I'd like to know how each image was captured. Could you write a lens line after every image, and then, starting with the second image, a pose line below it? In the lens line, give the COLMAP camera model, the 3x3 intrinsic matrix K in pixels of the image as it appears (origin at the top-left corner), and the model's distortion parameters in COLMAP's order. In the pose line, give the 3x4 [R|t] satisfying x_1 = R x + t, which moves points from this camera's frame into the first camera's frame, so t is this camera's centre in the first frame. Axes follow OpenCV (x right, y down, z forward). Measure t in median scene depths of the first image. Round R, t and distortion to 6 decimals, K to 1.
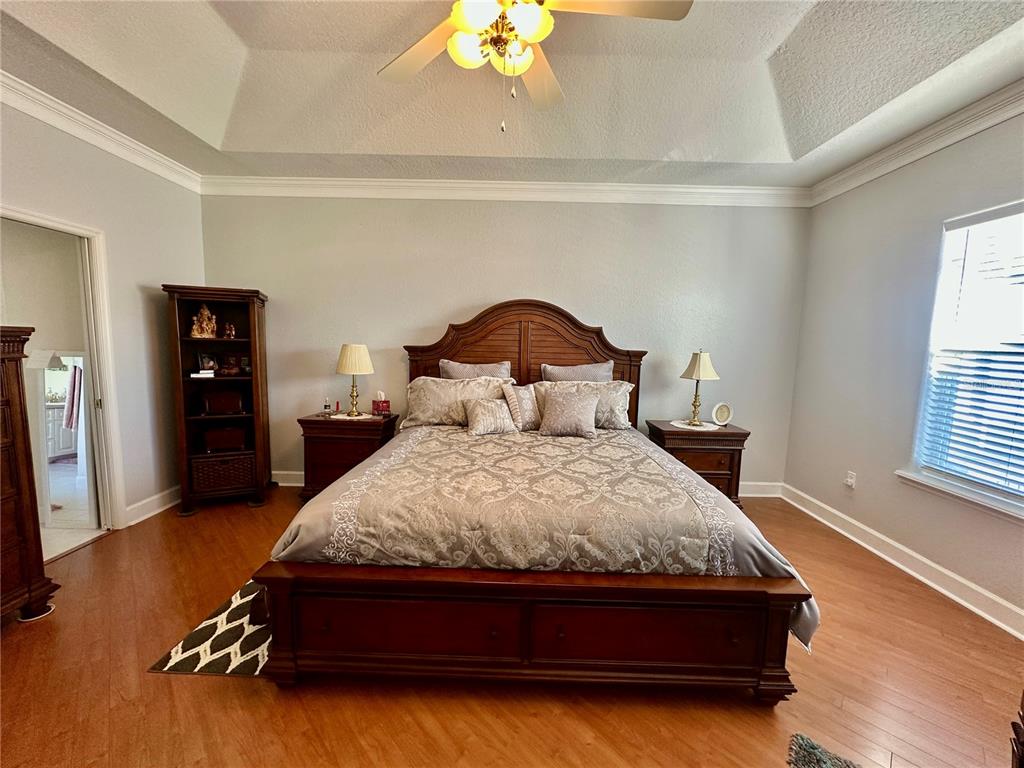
lens RADIAL K [[405.5, 0, 514.6], [0, 405.5, 383.9], [0, 0, 1]] dist [-0.004487, 0.000704]
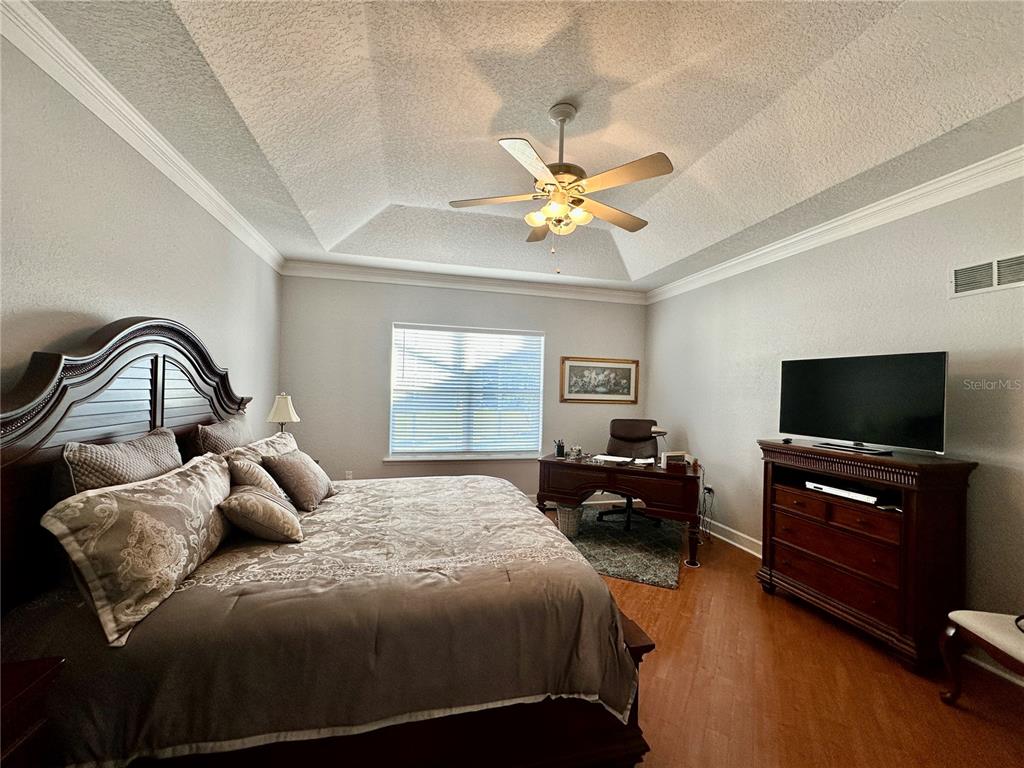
lens RADIAL K [[405.5, 0, 511.8], [0, 405.5, 385.4], [0, 0, 1]] dist [-0.004487, 0.000704]
pose [[-0.240783, -0.021064, 0.970350, -0.860984], [0.075038, 0.996368, 0.040249, -0.129272], [-0.967674, 0.082504, -0.238328, 0.860912]]
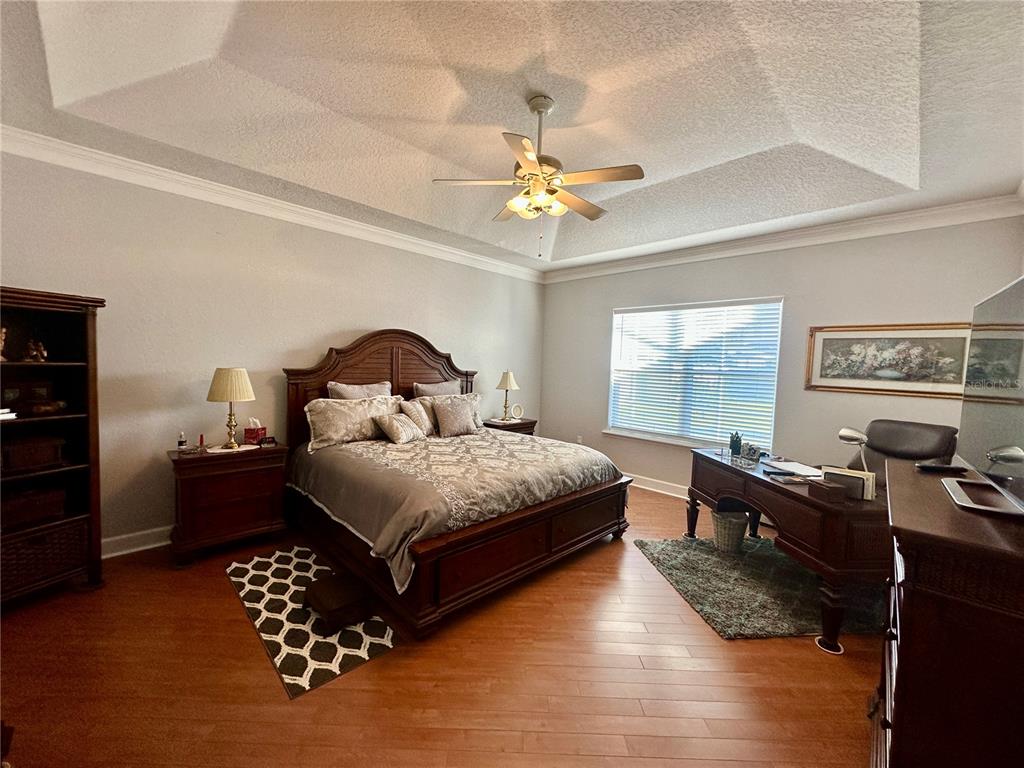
lens RADIAL K [[405.5, 0, 511.2], [0, 405.5, 385.2], [0, 0, 1]] dist [-0.004487, 0.000704]
pose [[0.703081, -0.038181, 0.710084, -0.764106], [0.059978, 0.998183, -0.005715, -0.022747], [-0.708575, 0.046608, 0.704094, -0.089224]]
